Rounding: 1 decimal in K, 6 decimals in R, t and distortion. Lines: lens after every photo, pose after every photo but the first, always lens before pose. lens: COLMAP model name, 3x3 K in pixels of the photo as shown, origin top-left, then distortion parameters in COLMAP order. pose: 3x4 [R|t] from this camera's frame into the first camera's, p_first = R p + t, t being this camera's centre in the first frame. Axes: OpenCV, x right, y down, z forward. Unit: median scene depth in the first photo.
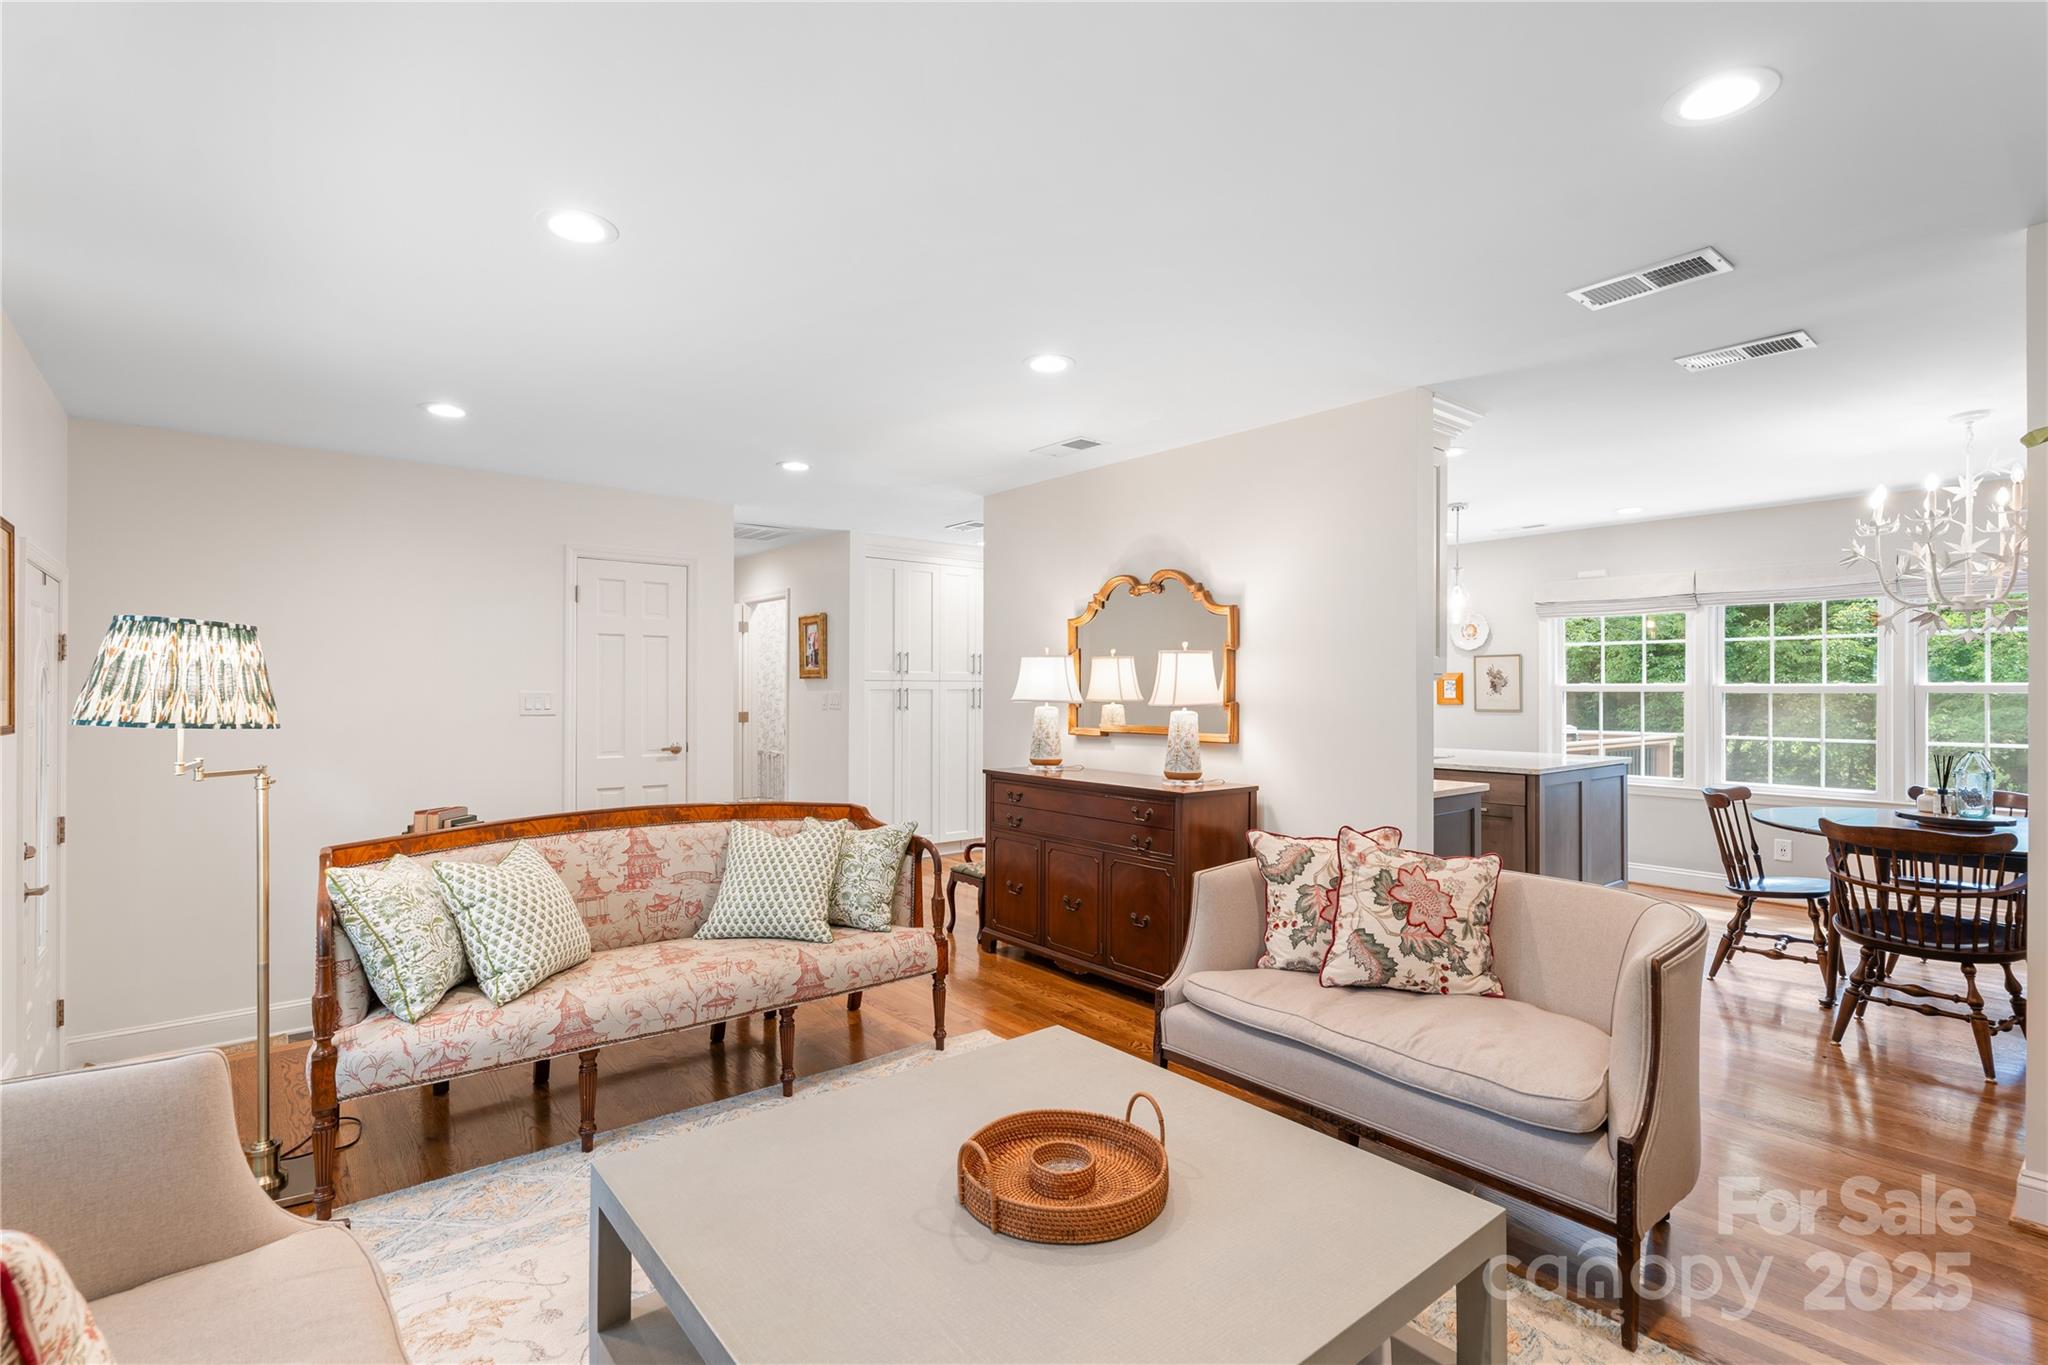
lens RADIAL K [[966.6, 0, 1038.9], [0, 966.6, 691.8], [0, 0, 1]] dist [0.007389, -0.000031]
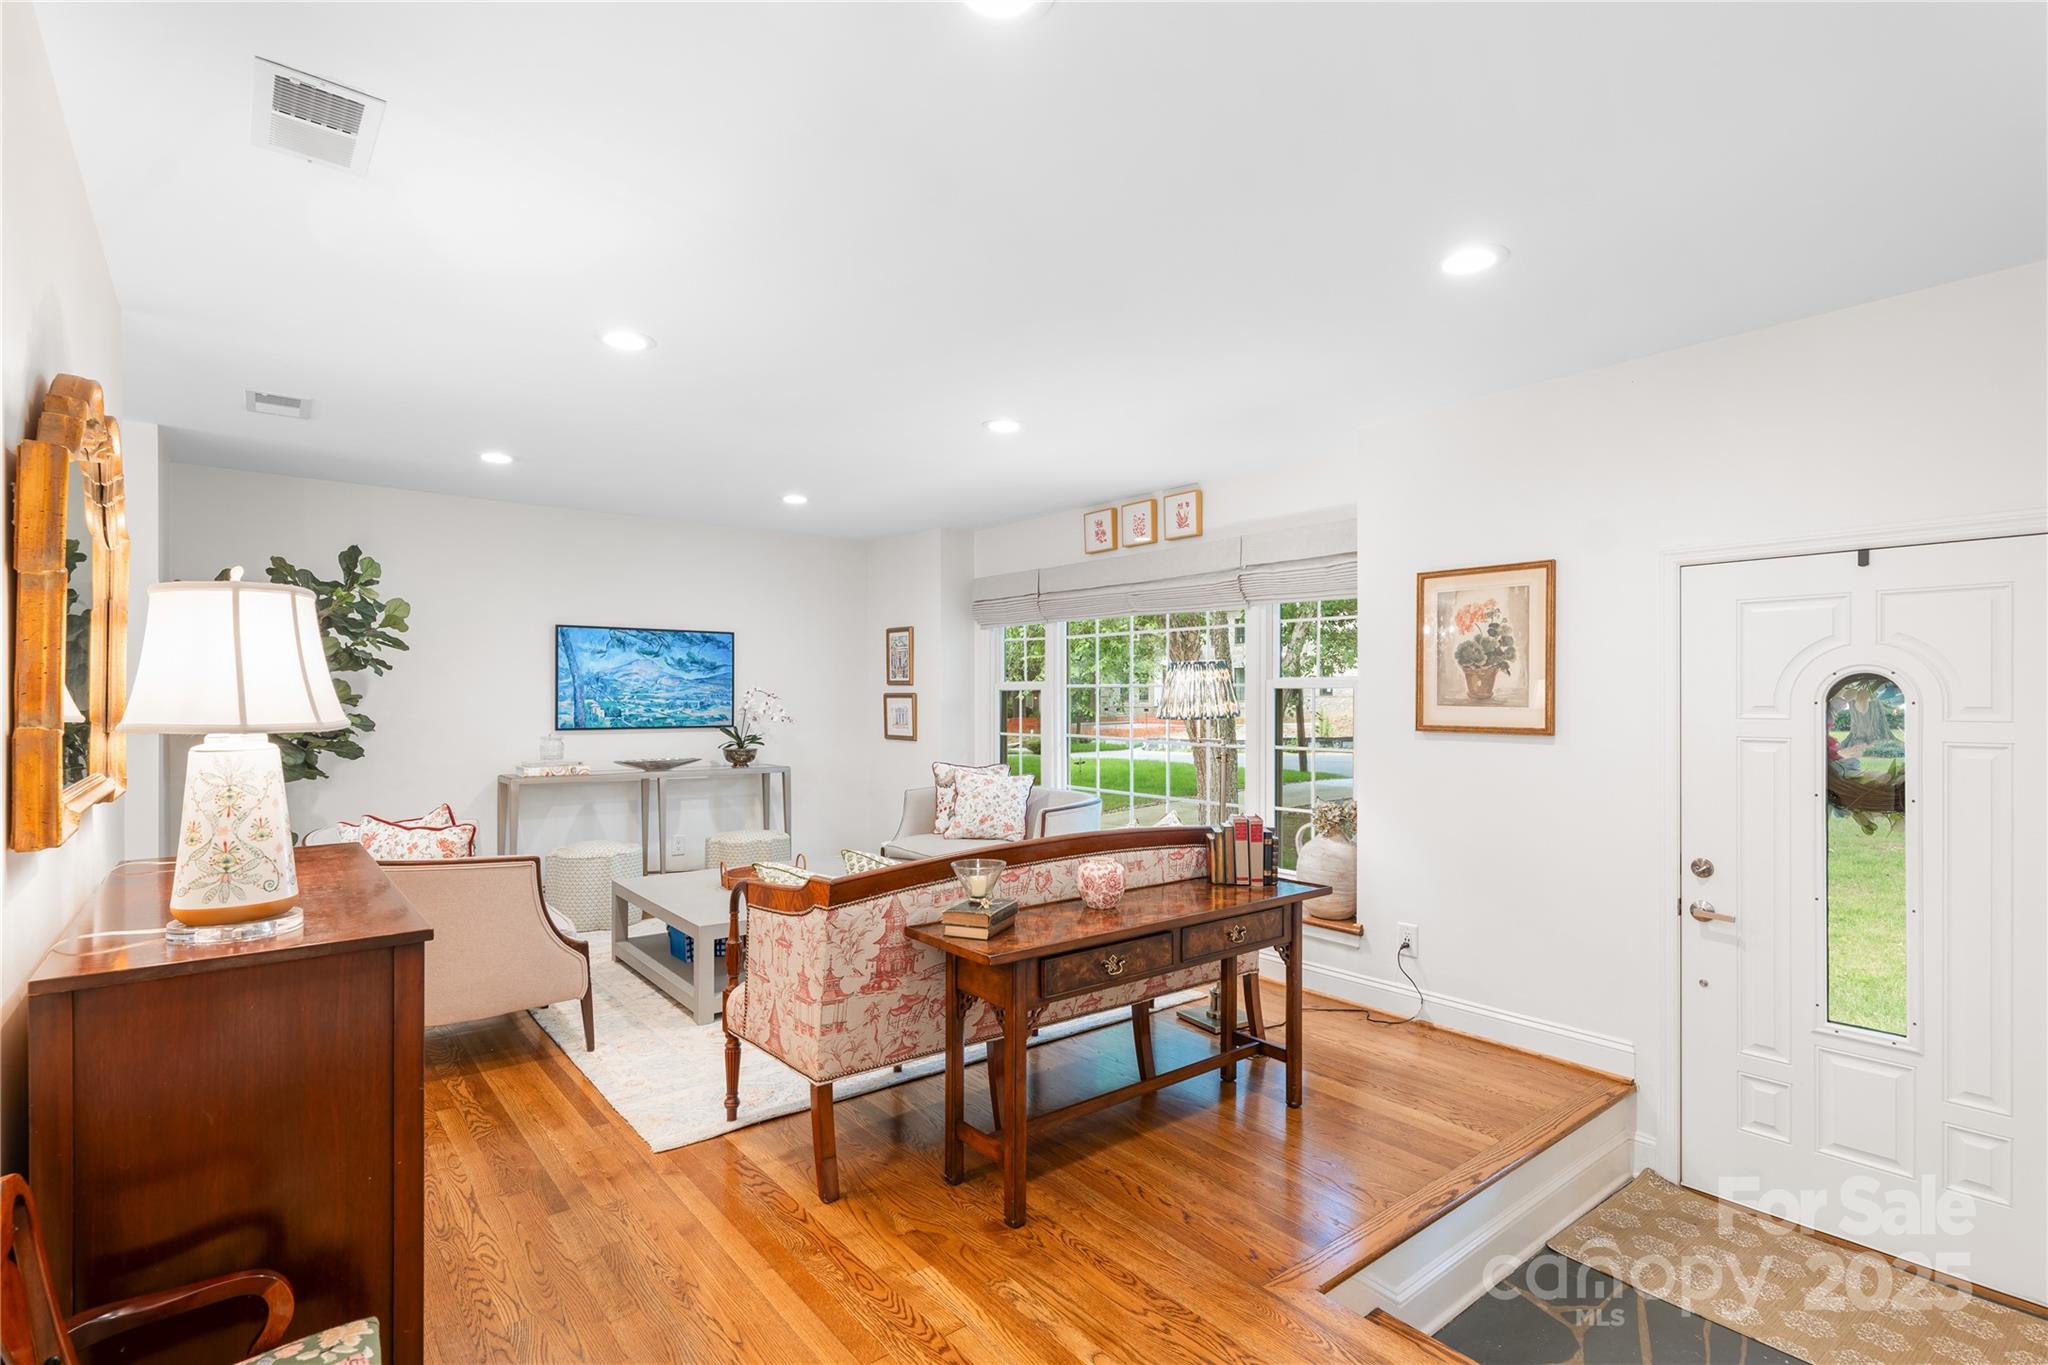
lens RADIAL K [[966.6, 0, 1018.1], [0, 966.6, 696.6], [0, 0, 1]] dist [0.007389, -0.000031]
pose [[-0.999860, -0.003015, 0.016475, -0.221192], [-0.002994, 0.999995, 0.001299, -0.002979], [-0.016479, 0.001249, -0.999863, 1.139811]]
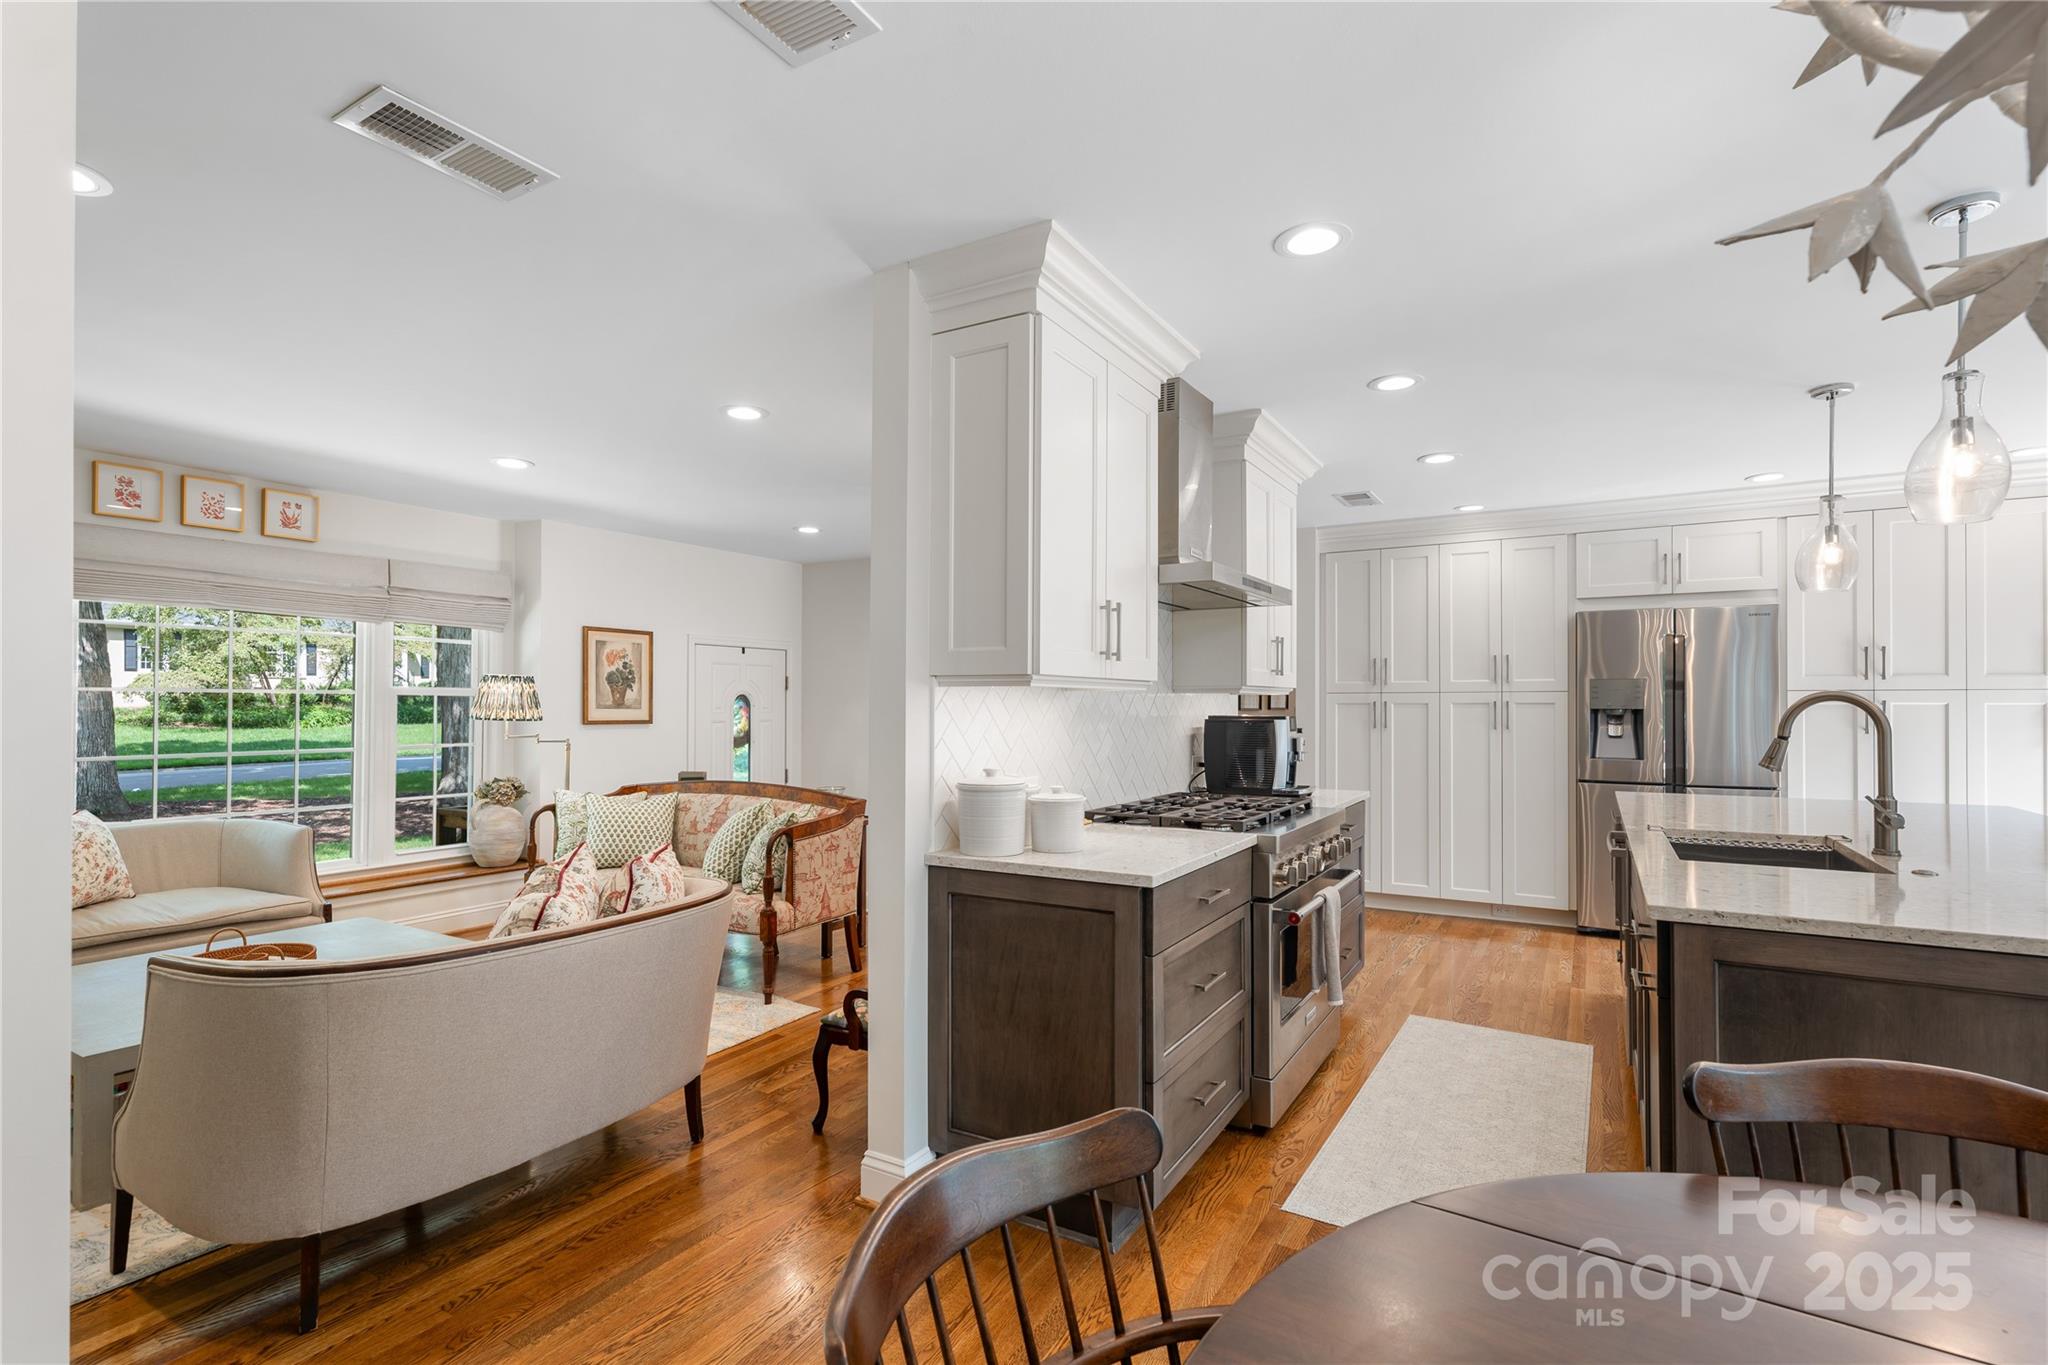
lens RADIAL K [[966.6, 0, 1017.3], [0, 966.6, 695.3], [0, 0, 1]] dist [0.007389, -0.000031]
pose [[0.322784, -0.012015, -0.946396, 0.704721], [-0.000493, 0.999917, -0.012863, 0.002192], [0.946473, 0.004619, 0.322751, 0.561481]]
